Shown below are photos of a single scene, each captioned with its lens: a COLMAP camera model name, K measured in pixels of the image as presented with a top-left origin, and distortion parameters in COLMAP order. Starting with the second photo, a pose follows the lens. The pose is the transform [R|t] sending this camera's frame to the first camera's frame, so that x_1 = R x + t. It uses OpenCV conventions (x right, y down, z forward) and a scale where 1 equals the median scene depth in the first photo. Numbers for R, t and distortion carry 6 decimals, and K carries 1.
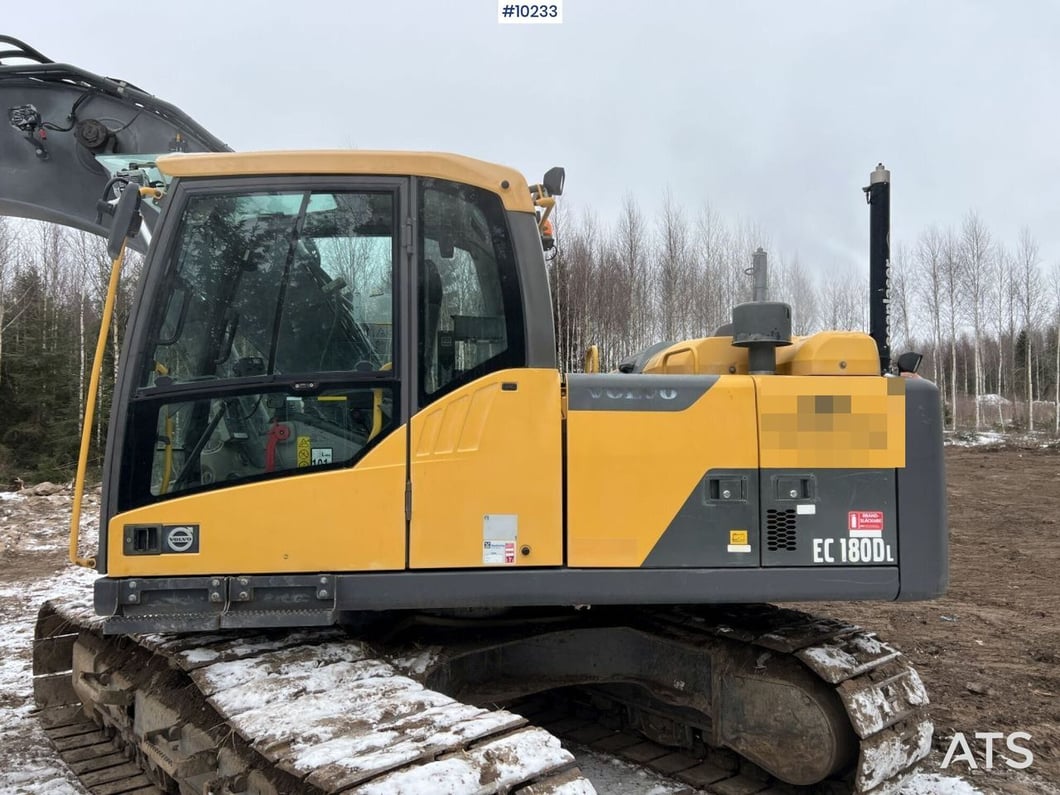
lens RADIAL K [[768.0, 0, 530.0], [0, 768.0, 397.5], [0, 0, 1]] dist [0.047172, -0.045491]
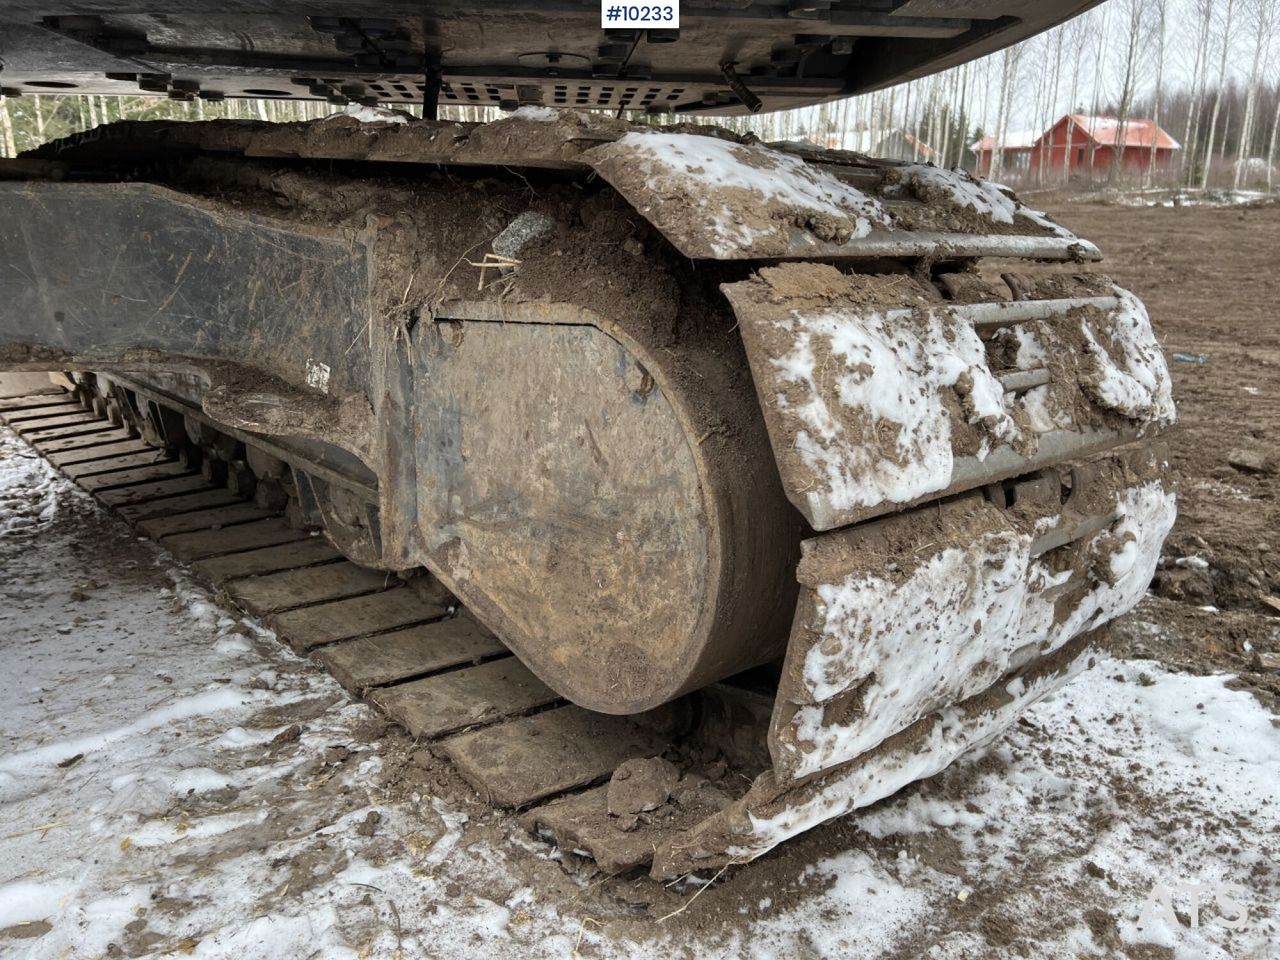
lens RADIAL K [[977.3, 0, 639.8], [0, 977.3, 455.2], [0, 0, 1]] dist [0.064331, -0.085428]
pose [[0.999824, 0.018249, 0.004260, 0.351450], [-0.018696, 0.955831, 0.293320, 0.324682], [0.001281, -0.293348, 0.956005, 0.715964]]
